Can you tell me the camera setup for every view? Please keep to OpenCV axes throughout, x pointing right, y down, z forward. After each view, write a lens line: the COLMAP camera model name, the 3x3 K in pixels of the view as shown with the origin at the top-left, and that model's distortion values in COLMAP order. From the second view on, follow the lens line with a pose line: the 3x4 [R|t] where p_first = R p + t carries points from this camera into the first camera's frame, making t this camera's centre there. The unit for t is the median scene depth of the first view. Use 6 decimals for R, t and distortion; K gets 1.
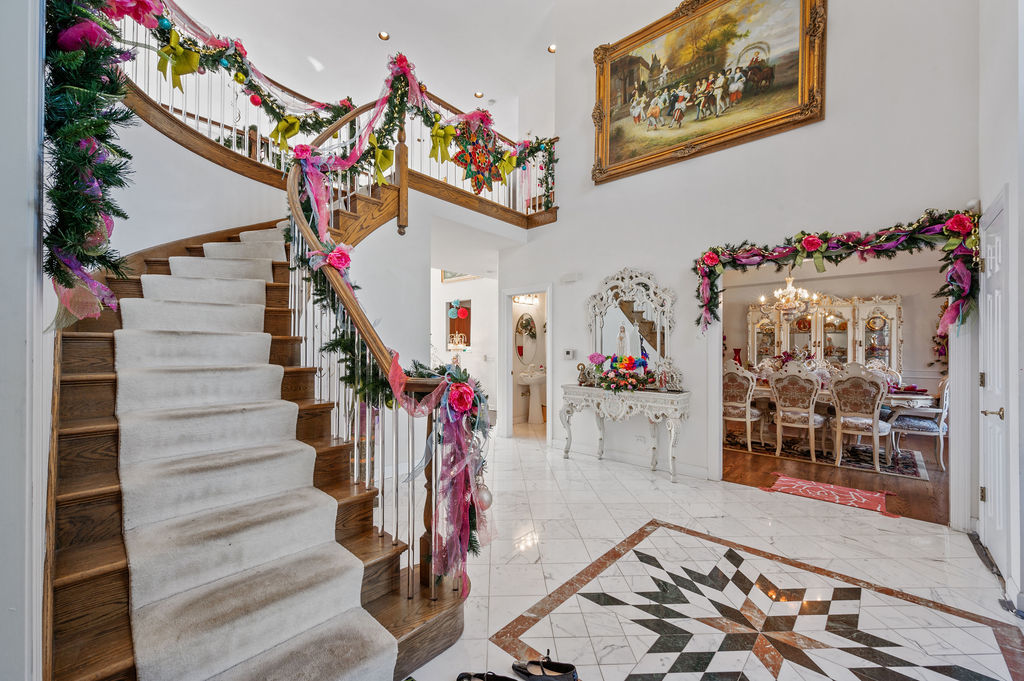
lens RADIAL K [[407.1, 0, 508.6], [0, 407.1, 349.3], [0, 0, 1]] dist [-0.001111, -0.000050]
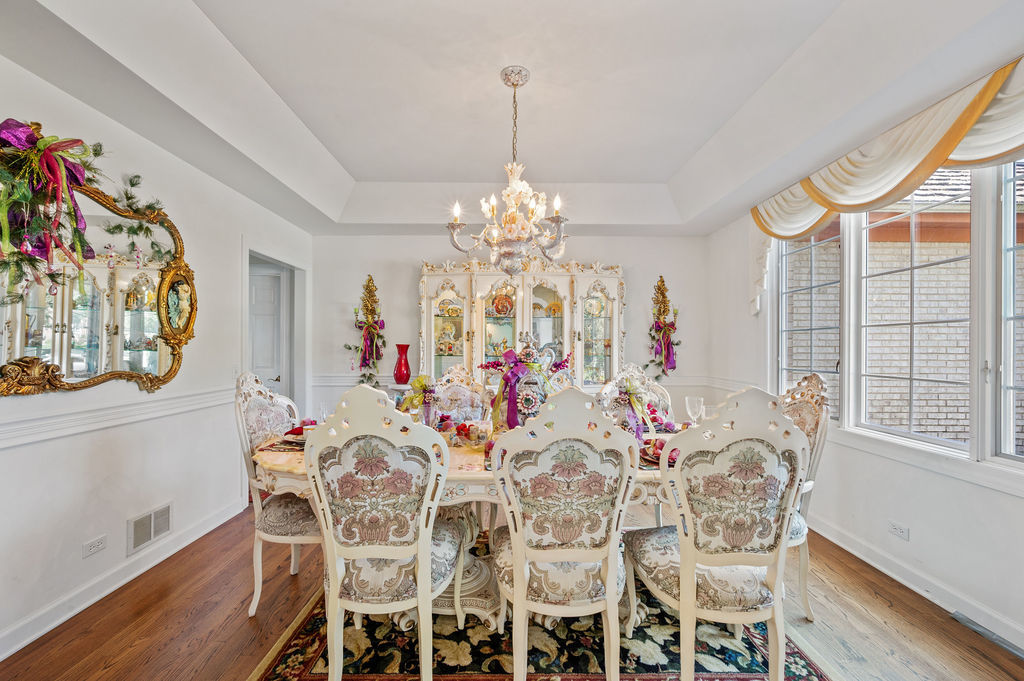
lens RADIAL K [[407.1, 0, 510.1], [0, 407.1, 345.9], [0, 0, 1]] dist [-0.001111, -0.000050]
pose [[0.730608, 0.001056, 0.682797, 0.384326], [-0.000403, 0.999999, -0.001116, 0.001467], [-0.682797, 0.000541, 0.730608, 0.658774]]
